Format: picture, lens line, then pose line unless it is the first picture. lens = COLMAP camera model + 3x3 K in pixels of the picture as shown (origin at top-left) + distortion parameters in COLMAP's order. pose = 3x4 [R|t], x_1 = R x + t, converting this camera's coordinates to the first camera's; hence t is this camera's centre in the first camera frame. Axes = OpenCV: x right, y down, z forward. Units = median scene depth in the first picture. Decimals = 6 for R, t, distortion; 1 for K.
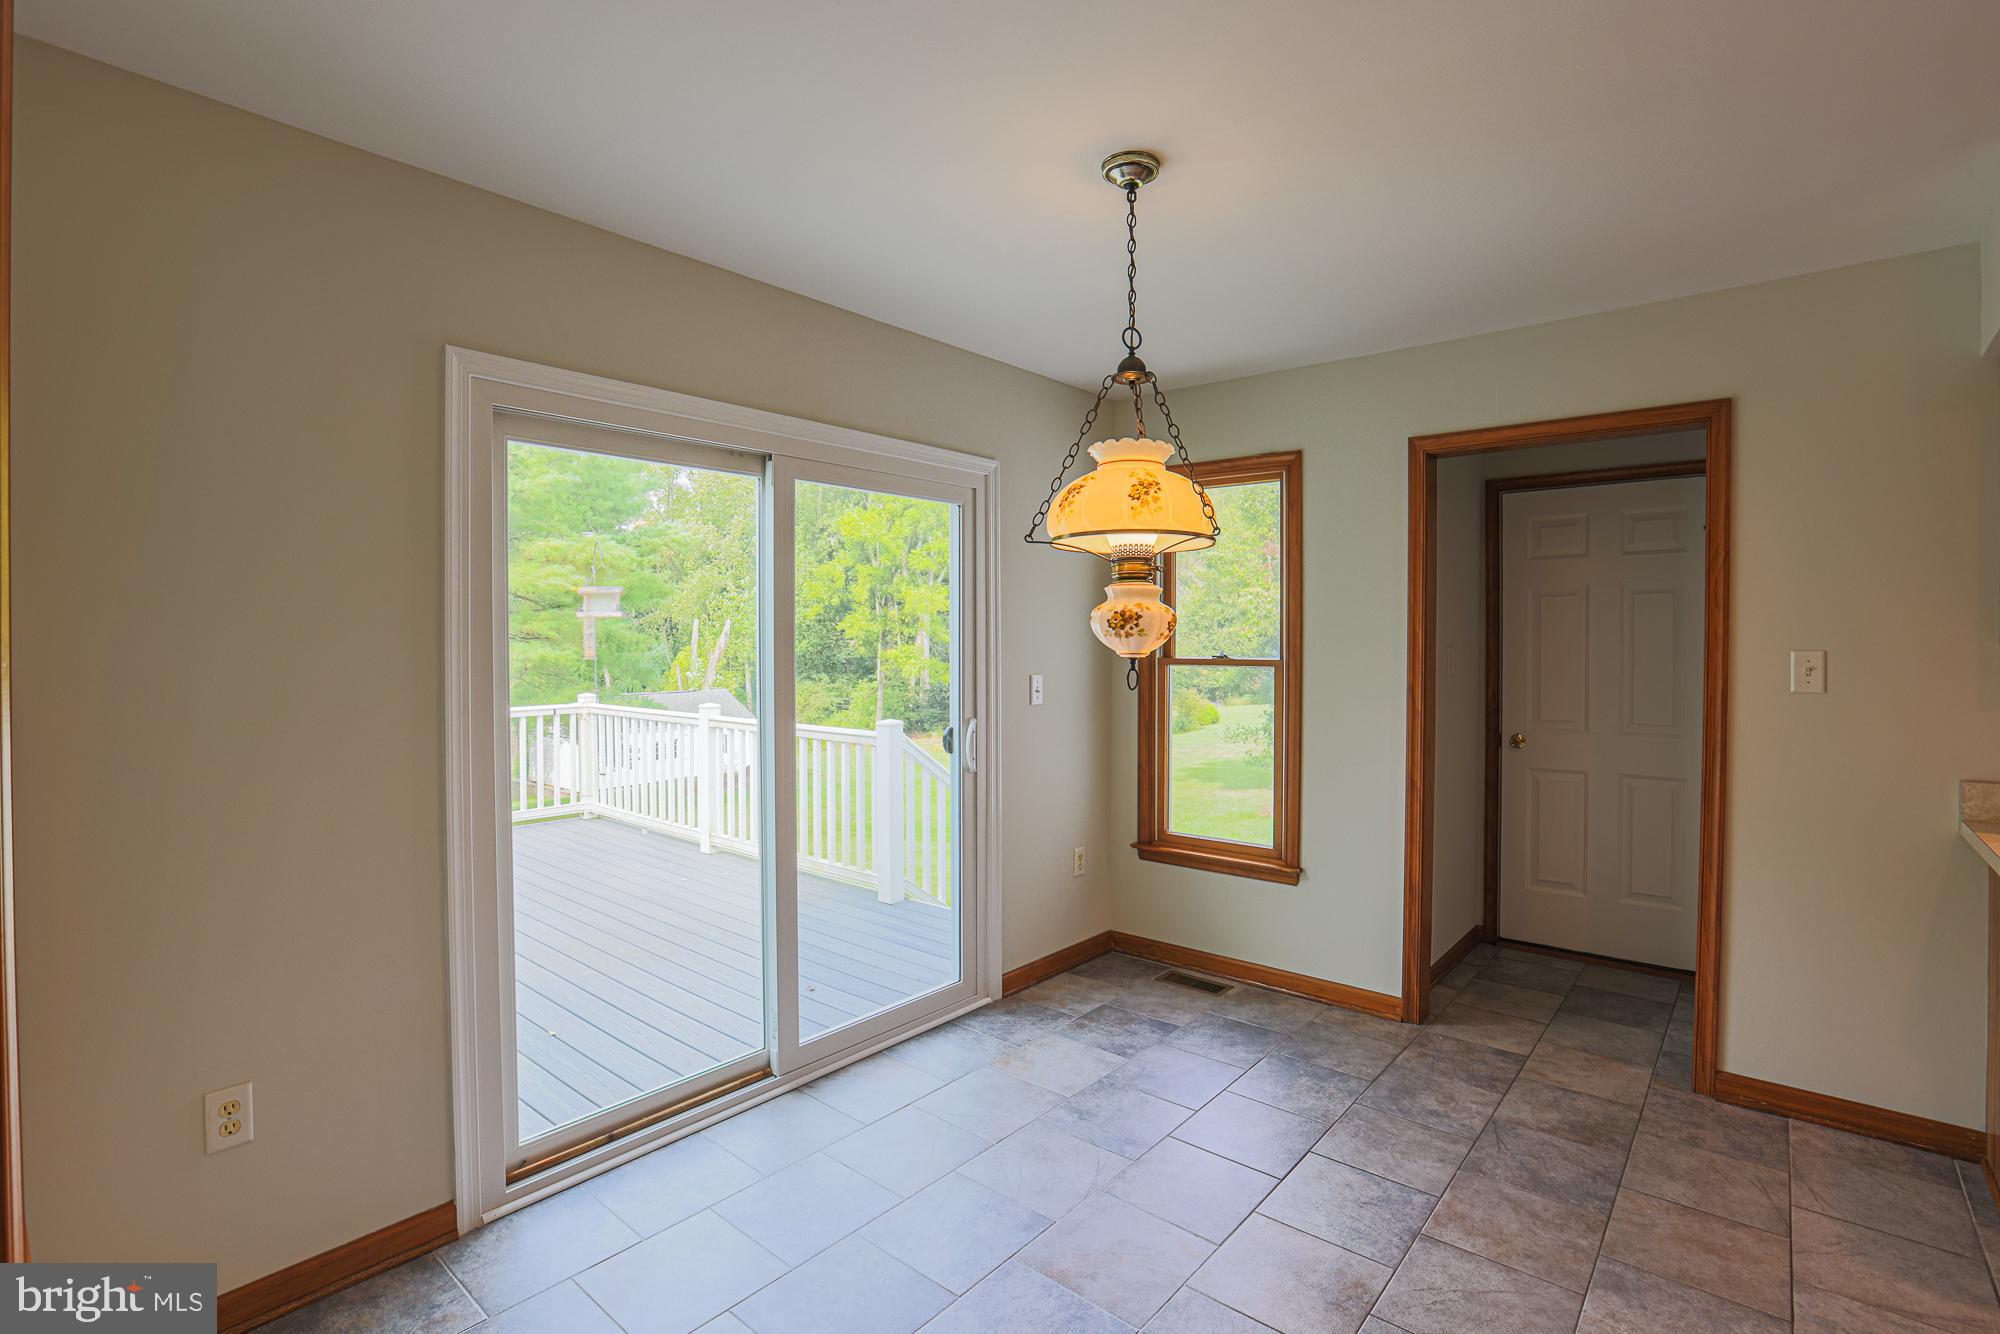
lens RADIAL K [[933.2, 0, 1008.1], [0, 933.2, 659.5], [0, 0, 1]] dist [-0.060988, 0.022179]
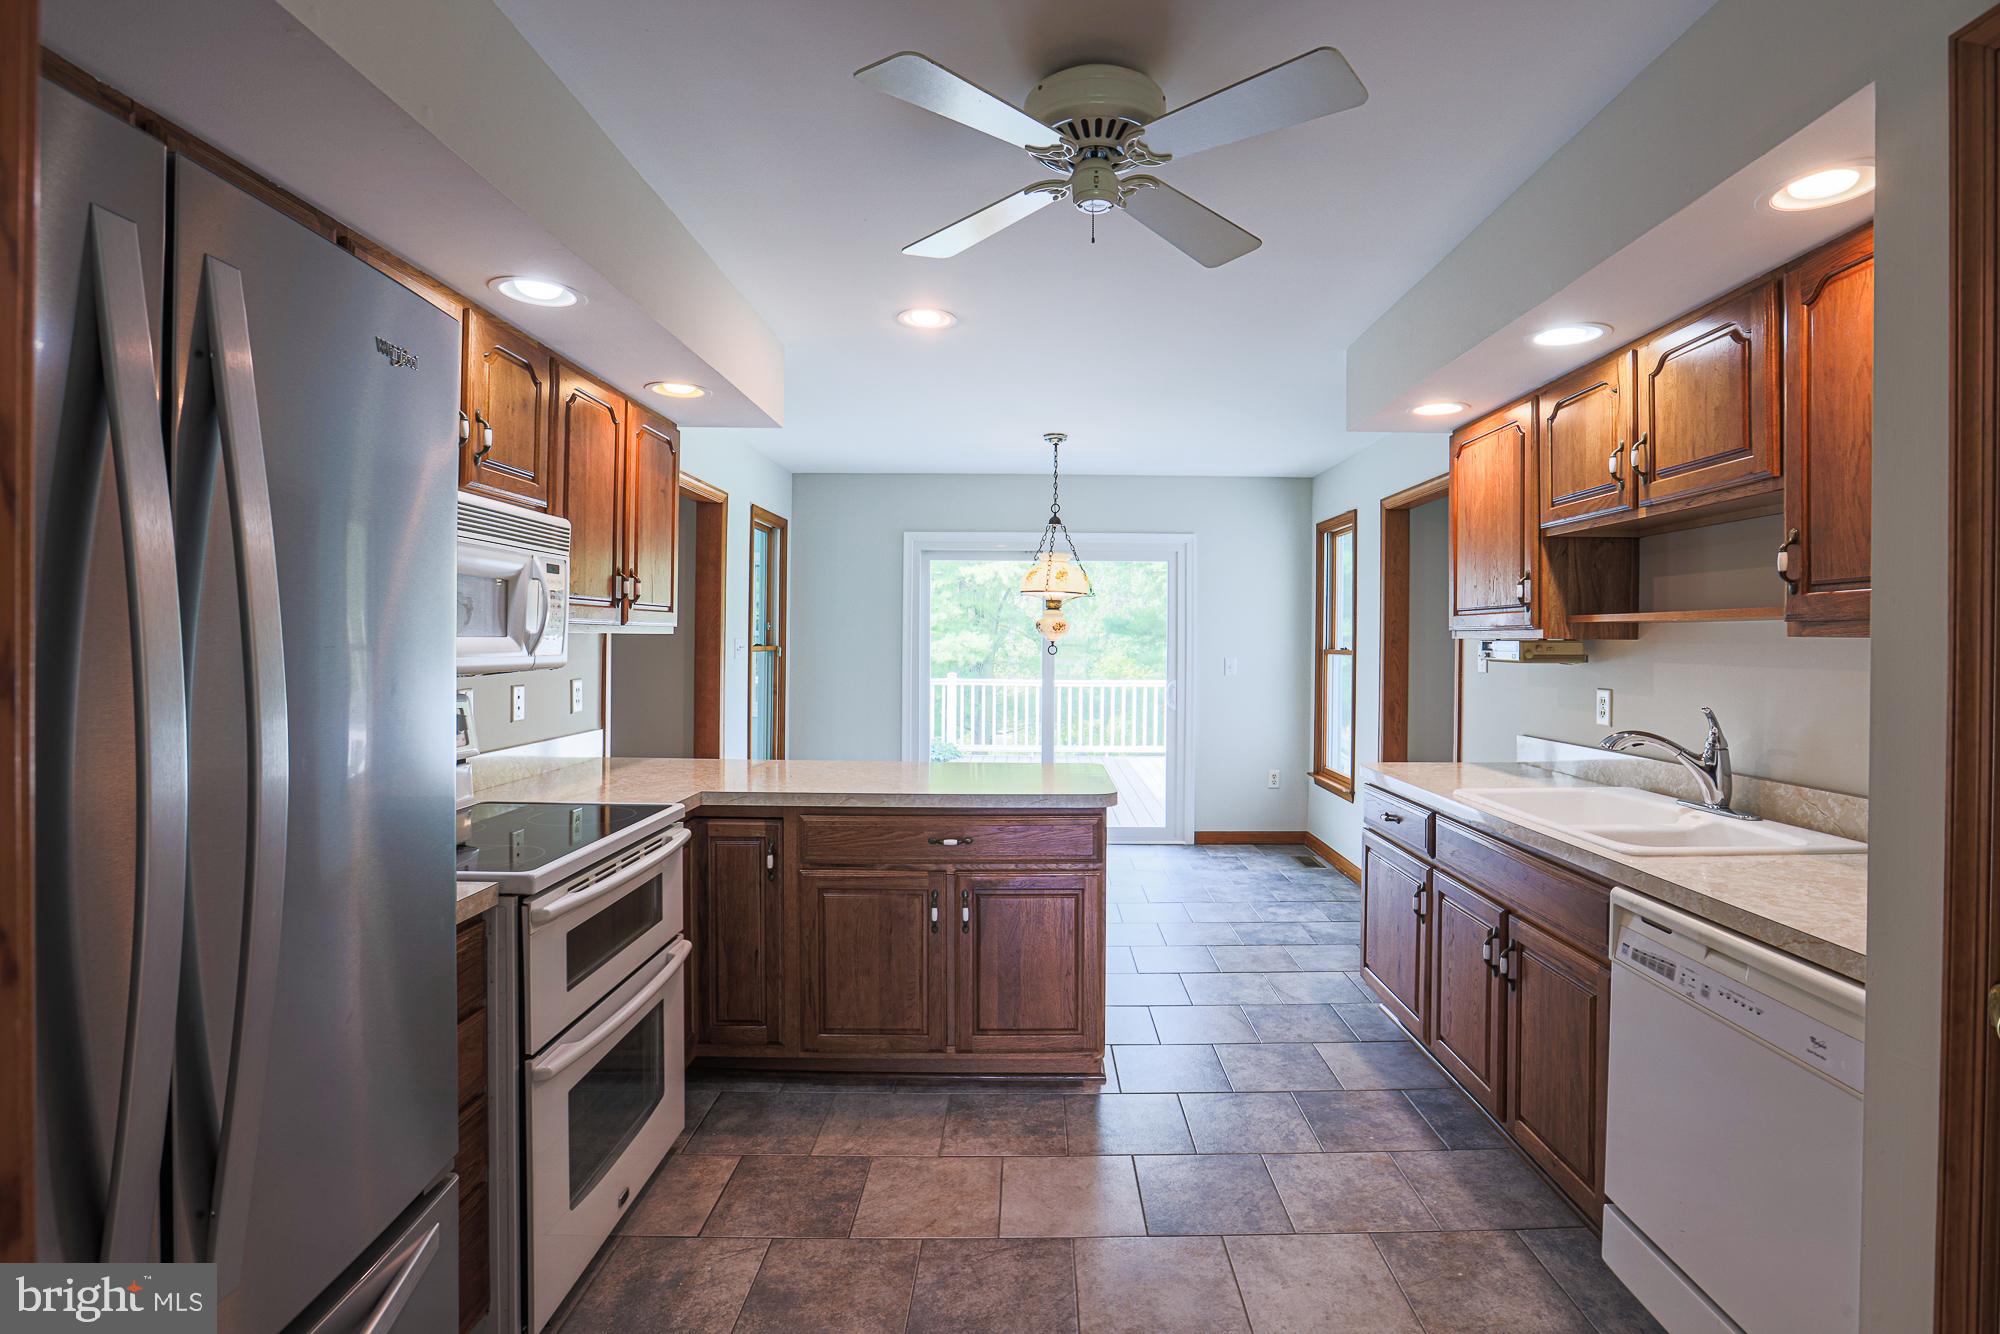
lens RADIAL K [[933.2, 0, 1008.1], [0, 933.2, 659.5], [0, 0, 1]] dist [-0.060988, 0.022179]
pose [[0.628051, 0.022986, -0.777833, 1.443903], [-0.023033, 0.999675, 0.010944, 0.016388], [0.777832, 0.011042, 0.628376, -0.459645]]
